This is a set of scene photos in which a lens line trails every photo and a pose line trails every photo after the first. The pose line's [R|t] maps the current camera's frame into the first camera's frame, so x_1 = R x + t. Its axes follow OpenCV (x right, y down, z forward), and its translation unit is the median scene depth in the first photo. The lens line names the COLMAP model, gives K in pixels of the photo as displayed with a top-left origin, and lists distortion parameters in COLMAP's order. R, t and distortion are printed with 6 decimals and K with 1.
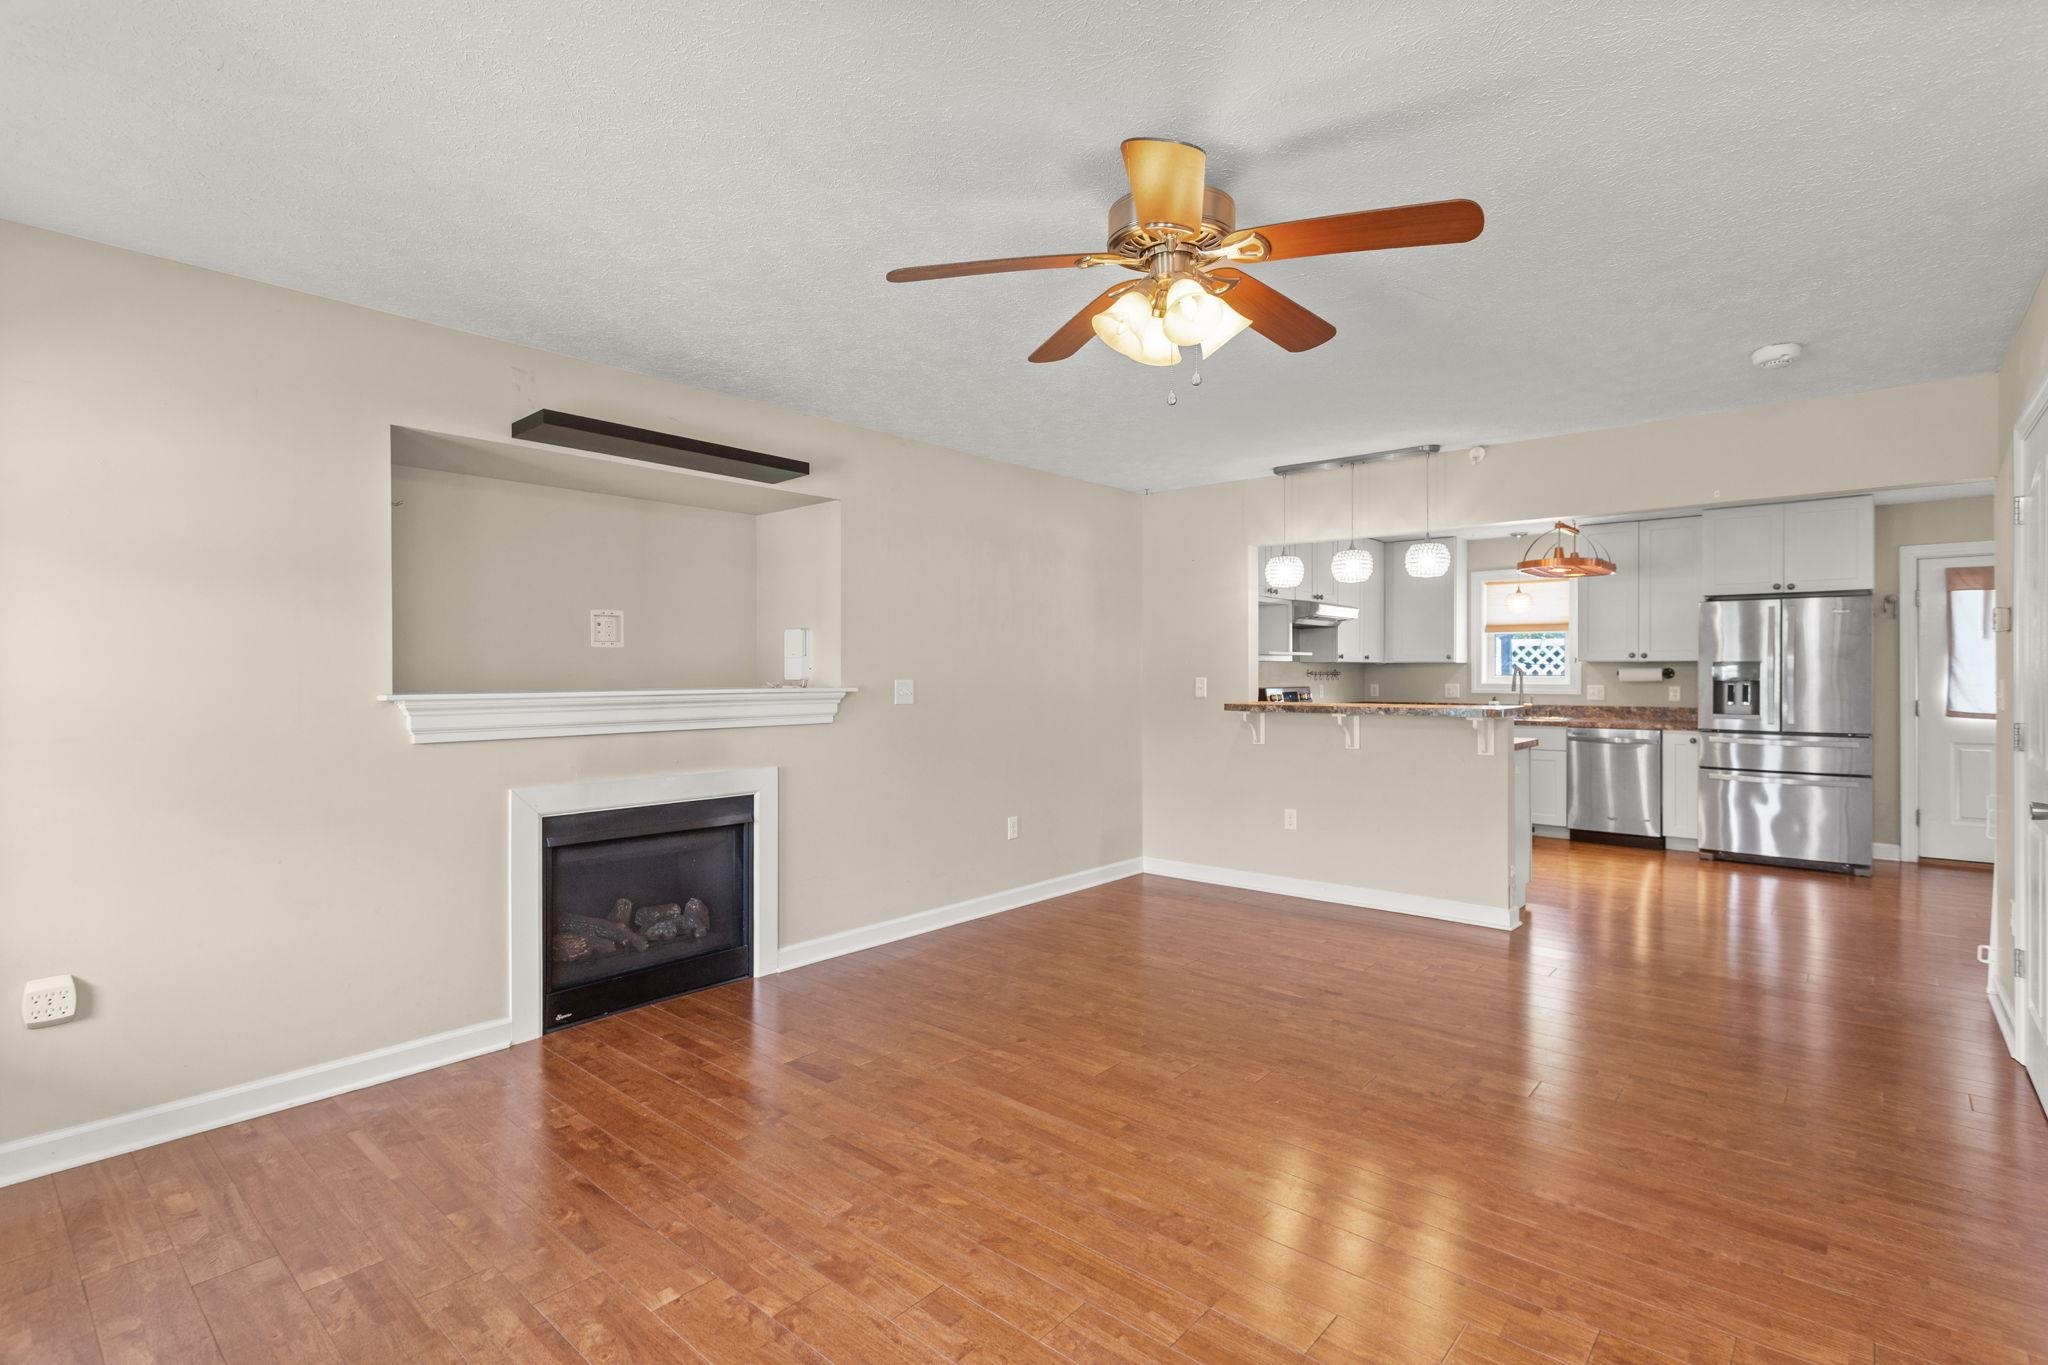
lens RADIAL K [[943.4, 0, 1030.7], [0, 943.4, 662.3], [0, 0, 1]] dist [0.002263, 0.009424]
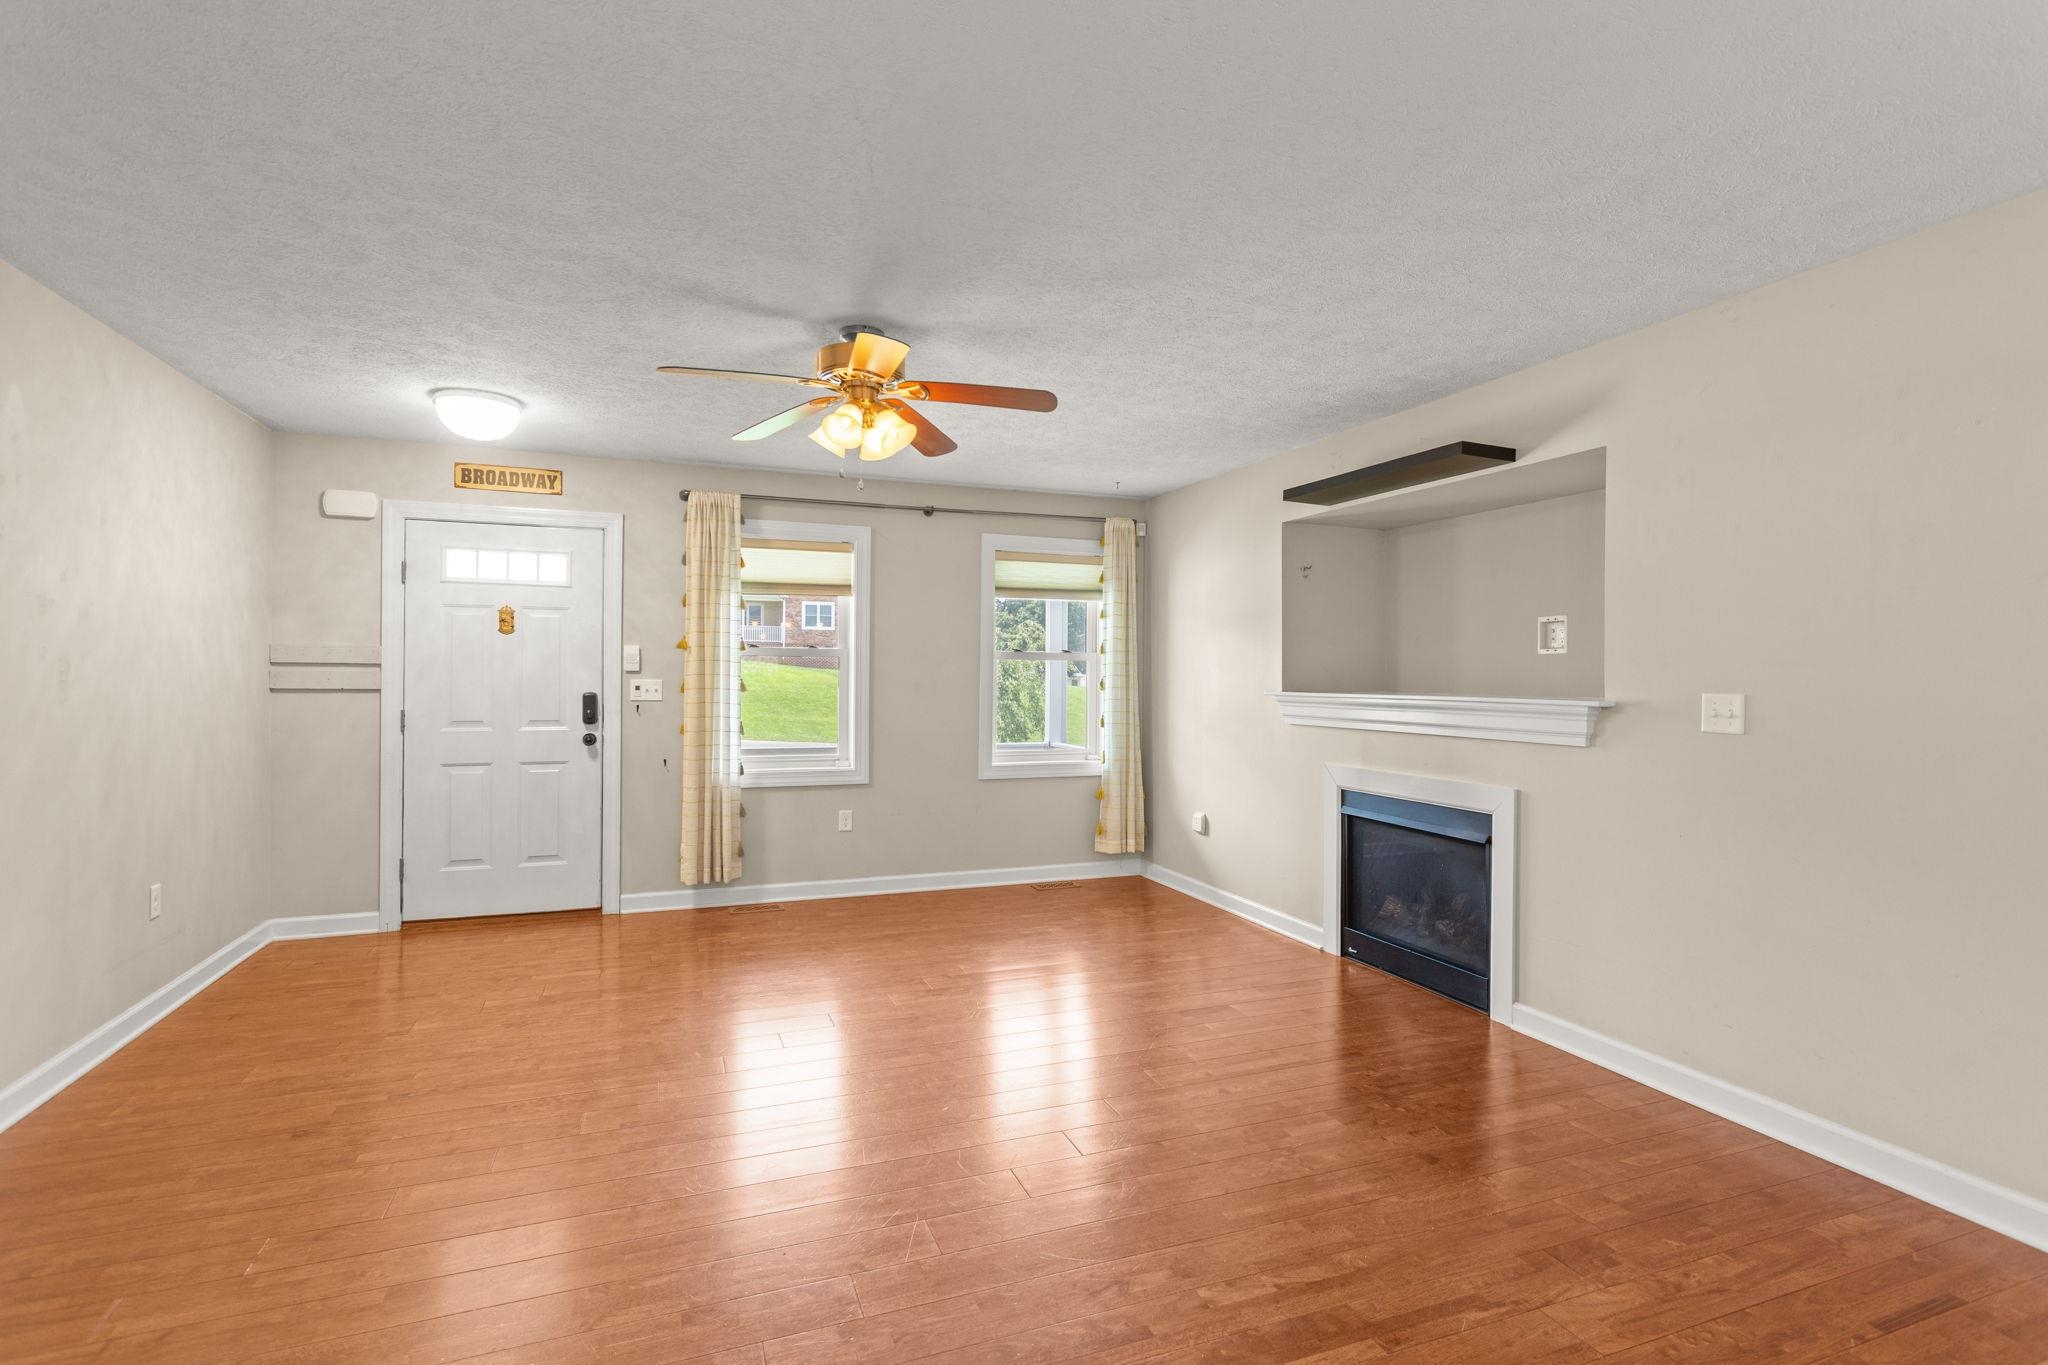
lens RADIAL K [[943.4, 0, 1030.7], [0, 943.4, 662.3], [0, 0, 1]] dist [0.002263, 0.009424]
pose [[-0.438908, -0.015718, -0.898394, 0.721629], [0.003088, 0.999815, -0.019001, 0.010342], [0.898527, -0.011114, -0.438778, 1.015026]]
